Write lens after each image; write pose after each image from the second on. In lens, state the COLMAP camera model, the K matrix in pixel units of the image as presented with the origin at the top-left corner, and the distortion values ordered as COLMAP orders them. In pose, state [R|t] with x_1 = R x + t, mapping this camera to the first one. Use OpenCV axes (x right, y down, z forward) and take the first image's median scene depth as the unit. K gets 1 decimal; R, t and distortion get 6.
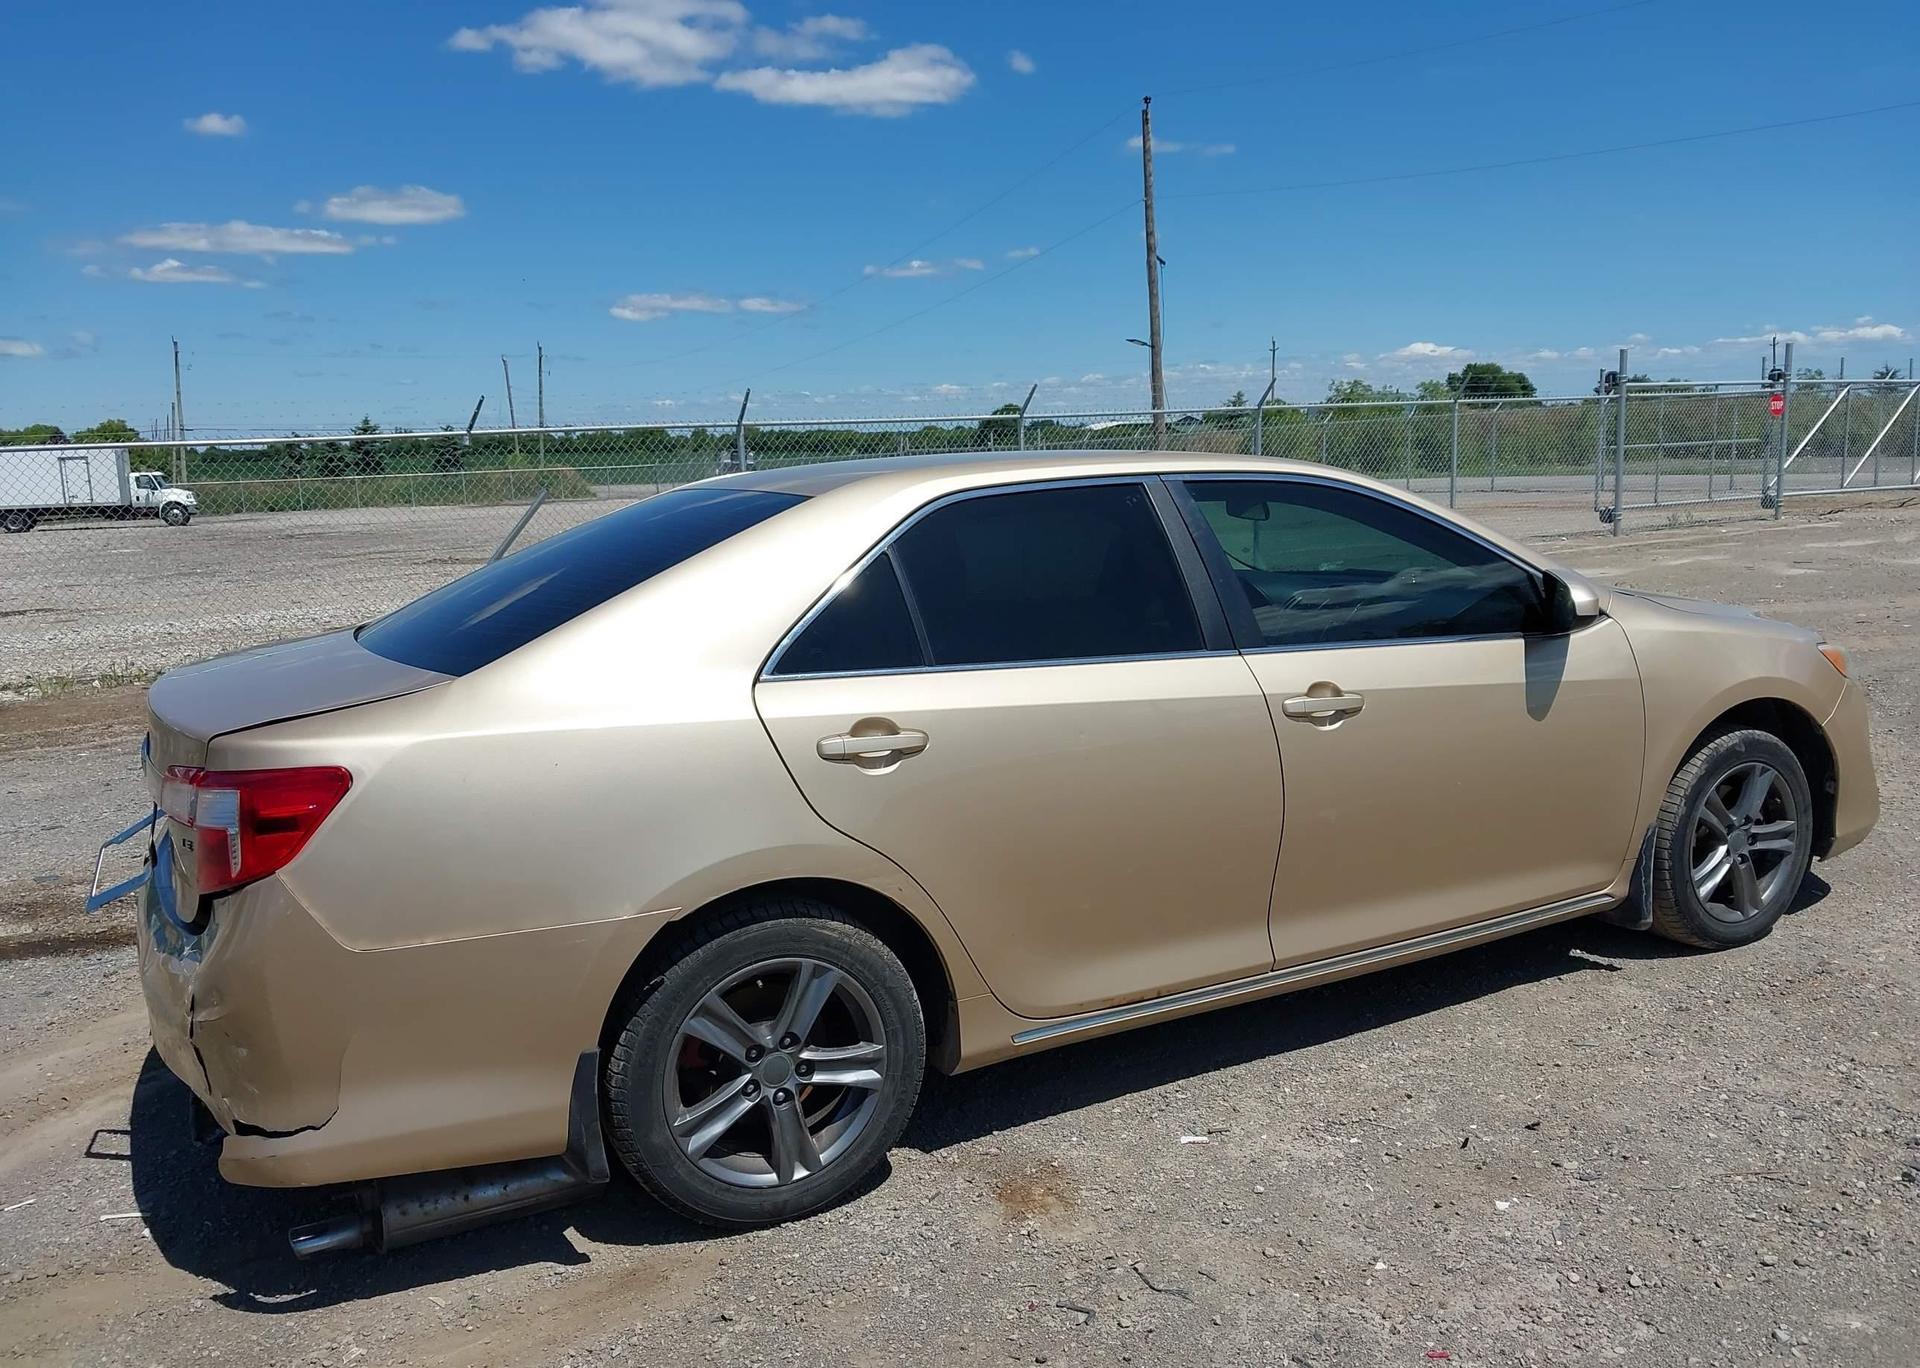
lens RADIAL K [[1529.7, 0, 1004.4], [0, 1529.7, 733.2], [0, 0, 1]] dist [0.022642, -0.046027]
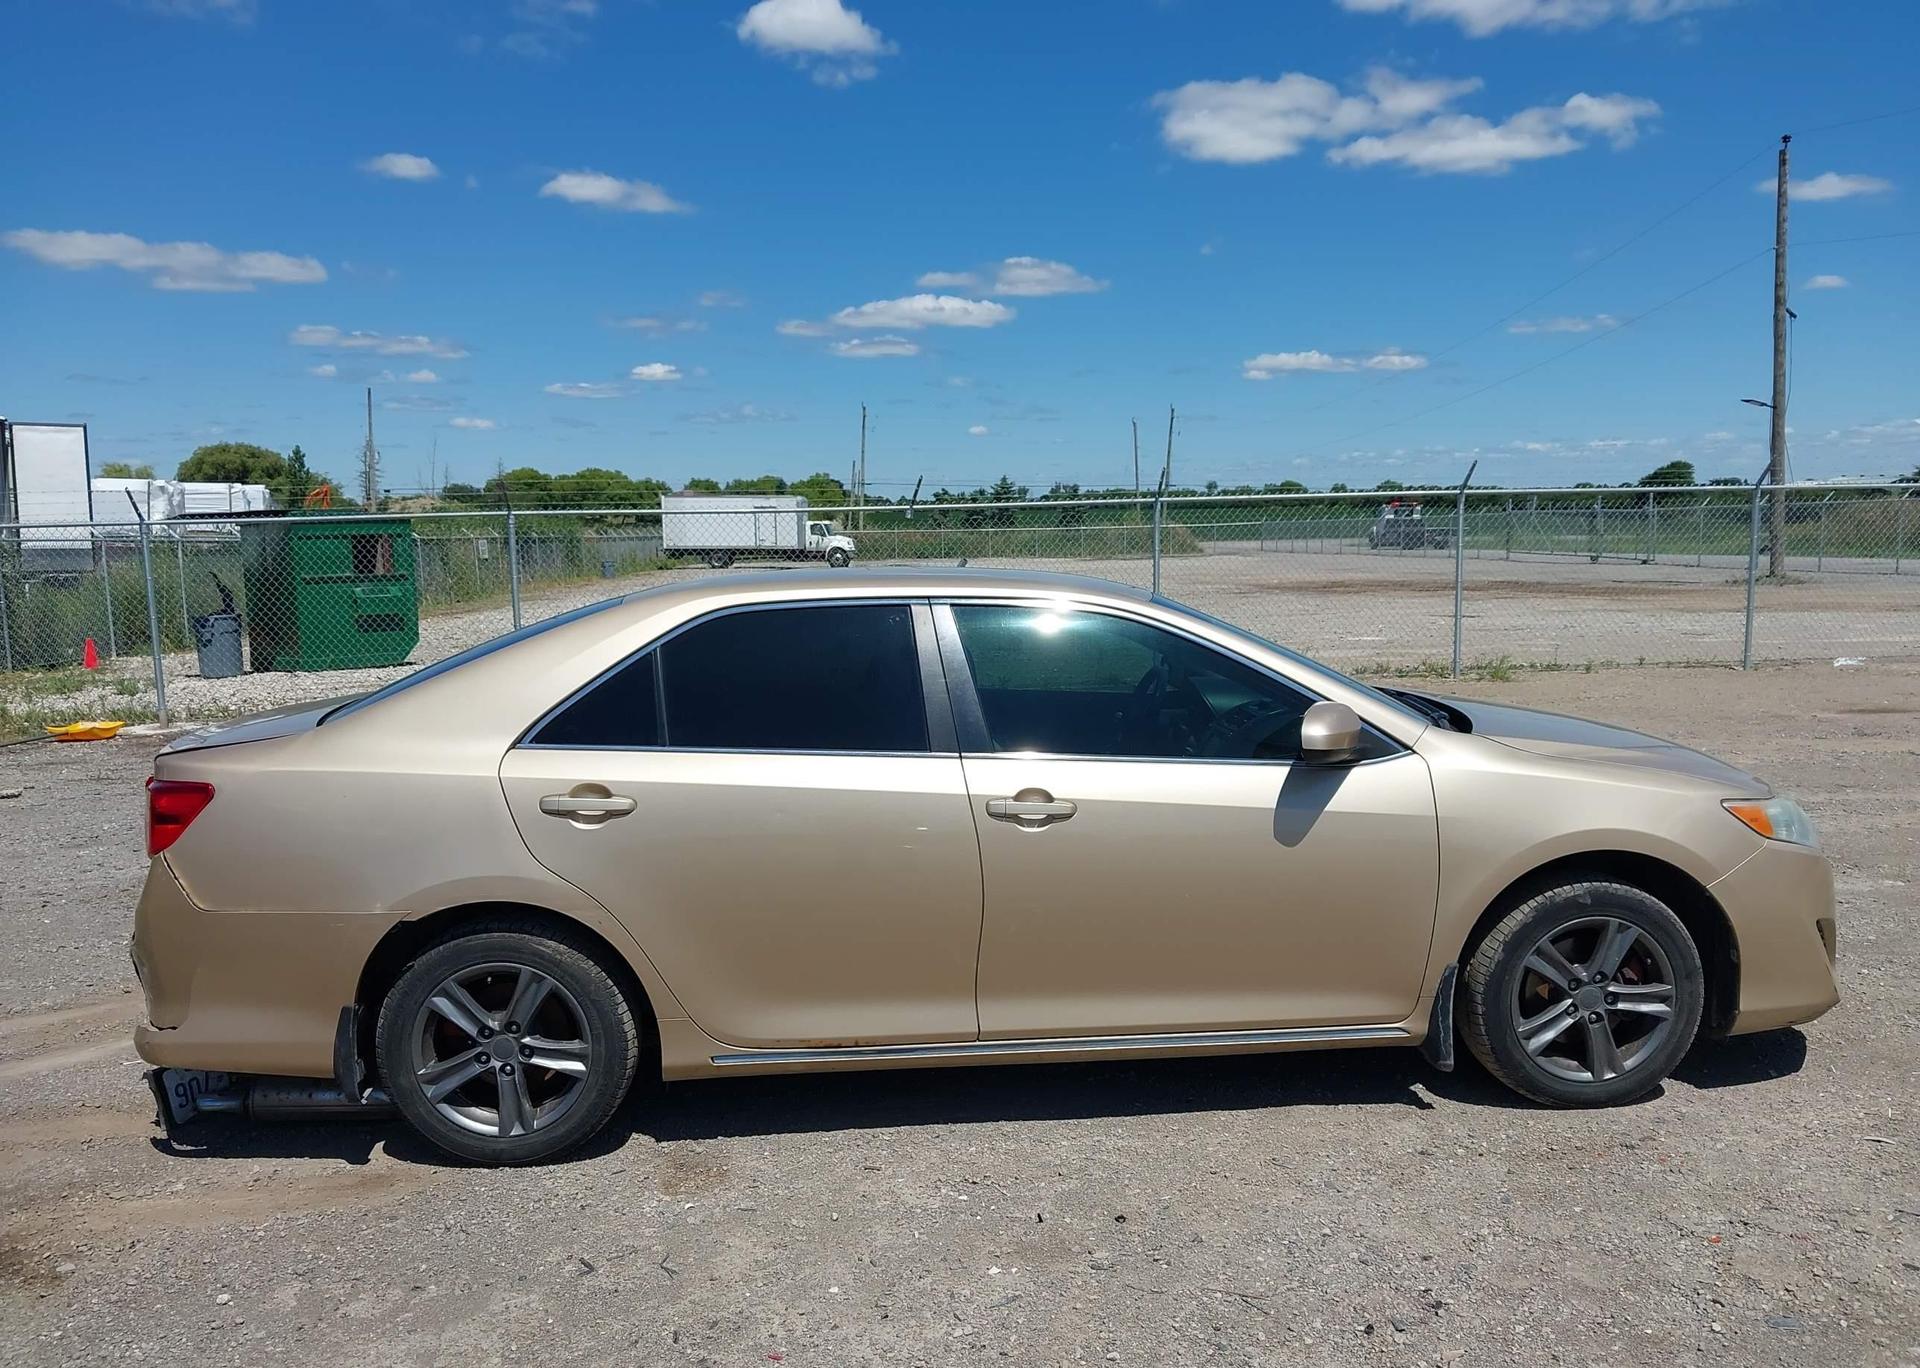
lens RADIAL K [[1521.3, 0, 987.1], [0, 1521.3, 760.8], [0, 0, 1]] dist [0.012208, -0.018179]
pose [[0.918426, 0.087048, -0.385896, 0.633186], [-0.093656, 0.995603, 0.001682, -0.055472], [0.384346, 0.034596, 0.922541, -0.028239]]
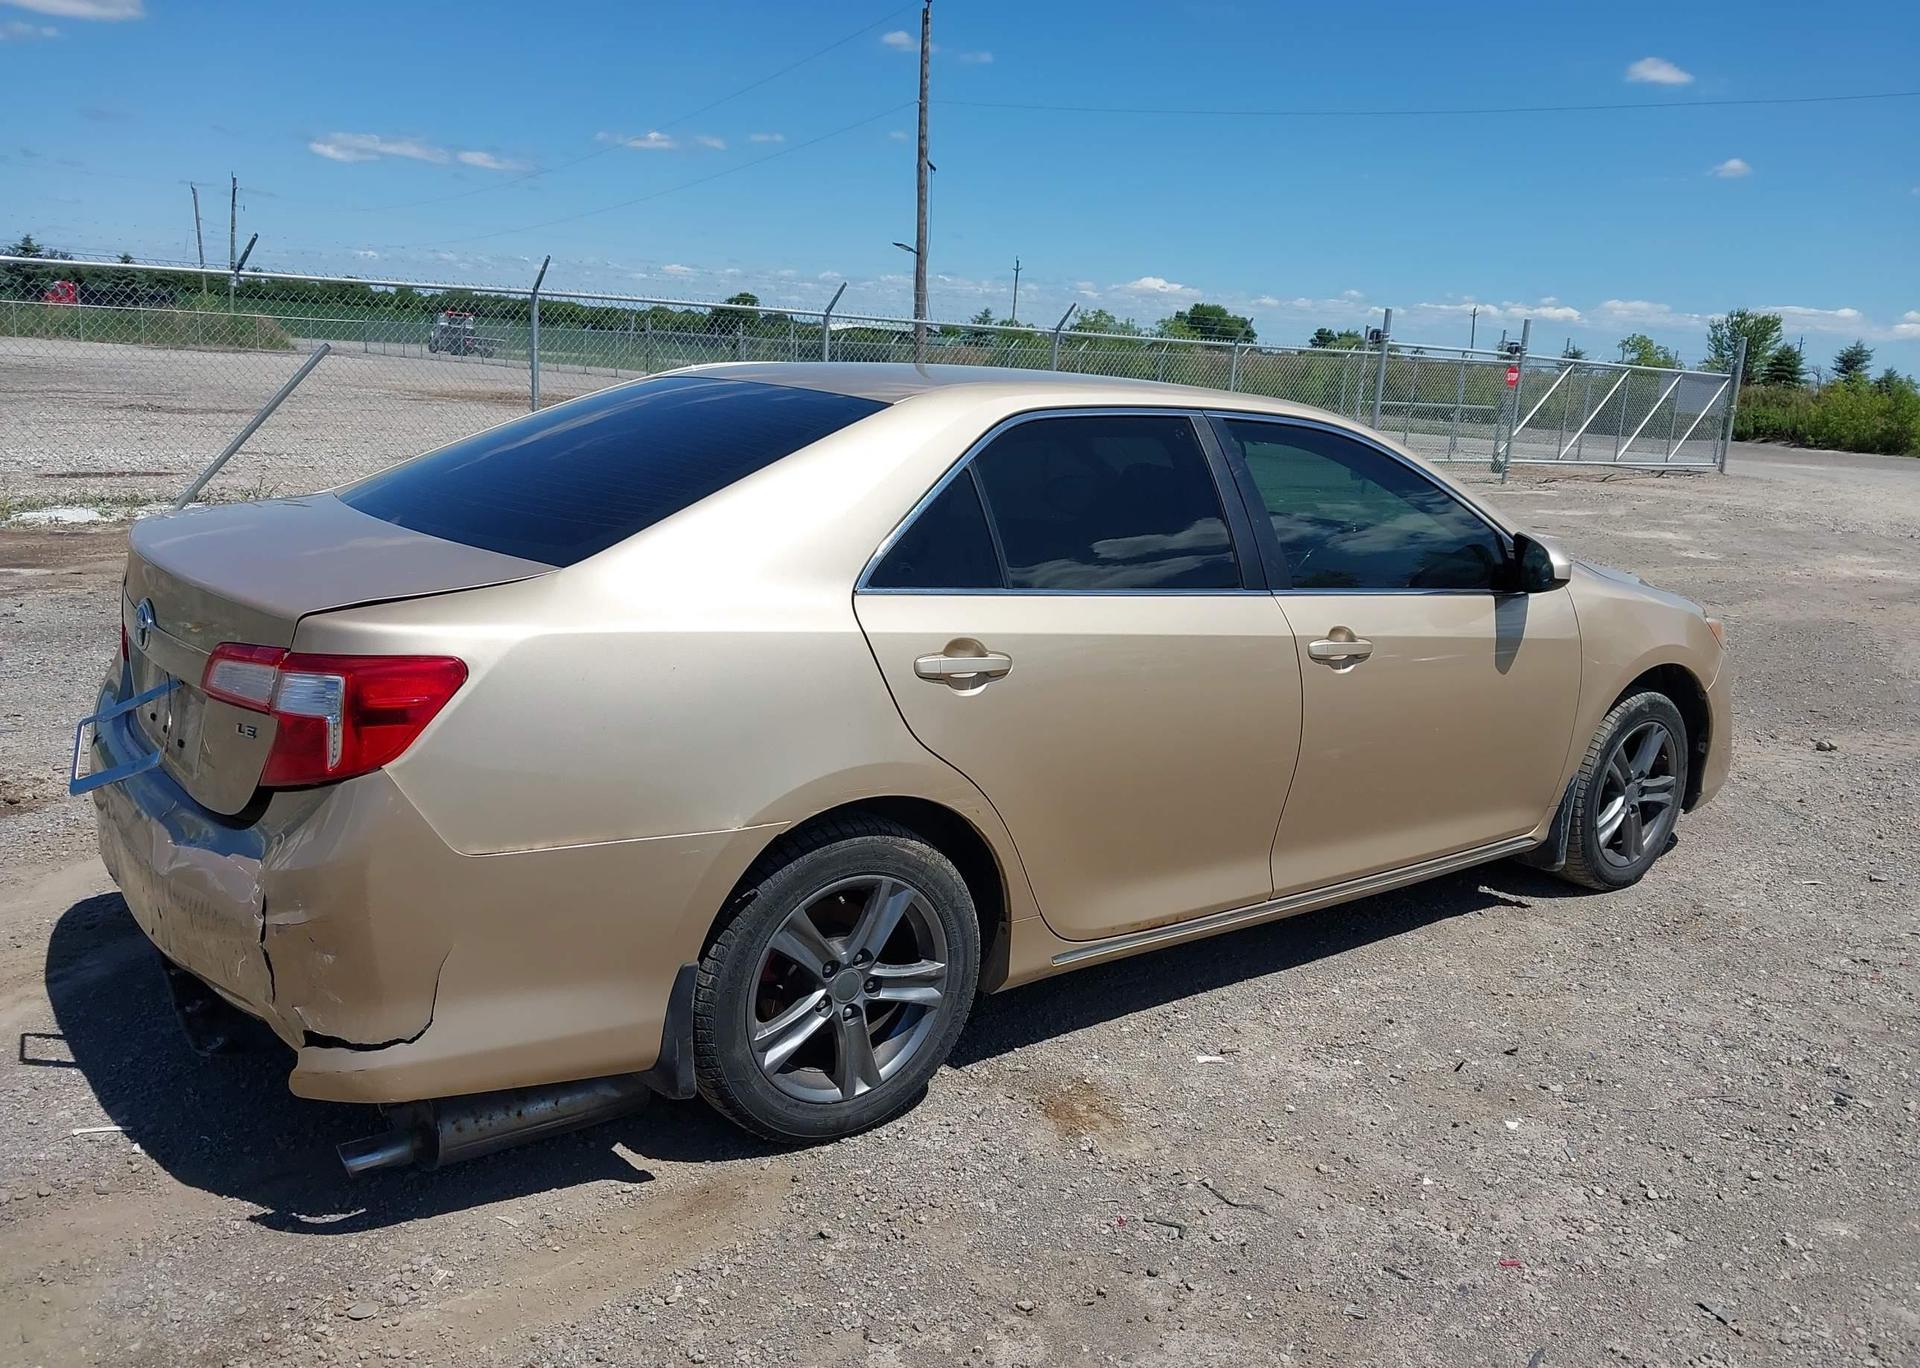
lens RADIAL K [[1529.7, 0, 997.7], [0, 1529.7, 722.2], [0, 0, 1]] dist [0.022642, -0.046027]
pose [[0.980278, 0.053718, 0.190181, -0.227937], [-0.063650, 0.996888, 0.046506, -0.002593], [-0.187091, -0.057694, 0.980647, 0.020022]]
